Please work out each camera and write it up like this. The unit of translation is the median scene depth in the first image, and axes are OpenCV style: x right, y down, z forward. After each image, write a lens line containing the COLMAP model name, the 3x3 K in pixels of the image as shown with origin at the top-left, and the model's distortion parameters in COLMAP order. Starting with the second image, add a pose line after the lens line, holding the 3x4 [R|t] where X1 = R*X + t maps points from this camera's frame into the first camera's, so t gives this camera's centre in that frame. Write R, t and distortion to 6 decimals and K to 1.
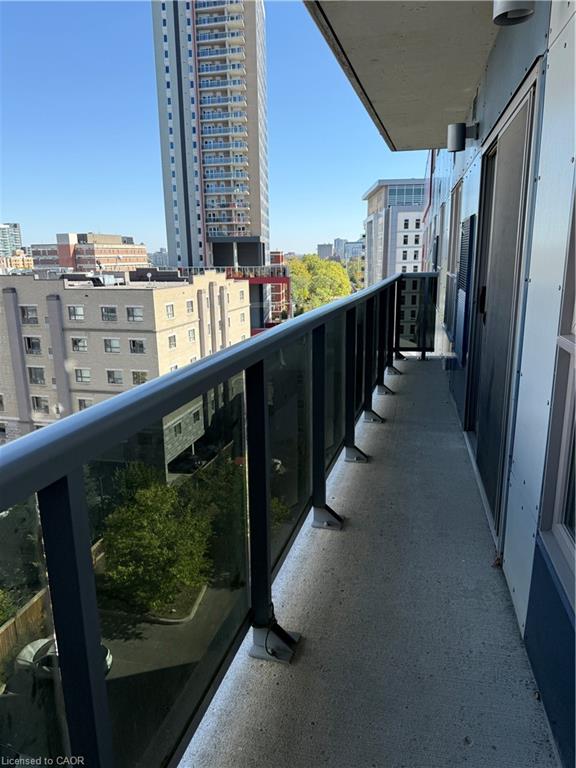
lens RADIAL K [[542.9, 0, 291.3], [0, 542.9, 387.3], [0, 0, 1]] dist [0.049867, -0.029728]
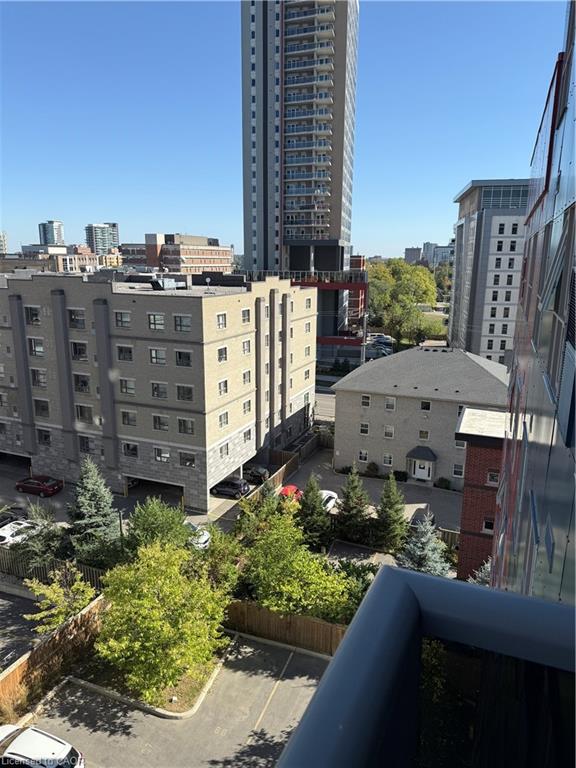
lens RADIAL K [[542.9, 0, 290.0], [0, 542.9, 384.3], [0, 0, 1]] dist [0.049867, -0.029728]
pose [[0.987680, 0.057822, -0.145411, 0.021832], [-0.059225, 0.998230, -0.005331, -0.029799], [0.144845, 0.013877, 0.989357, 0.101101]]
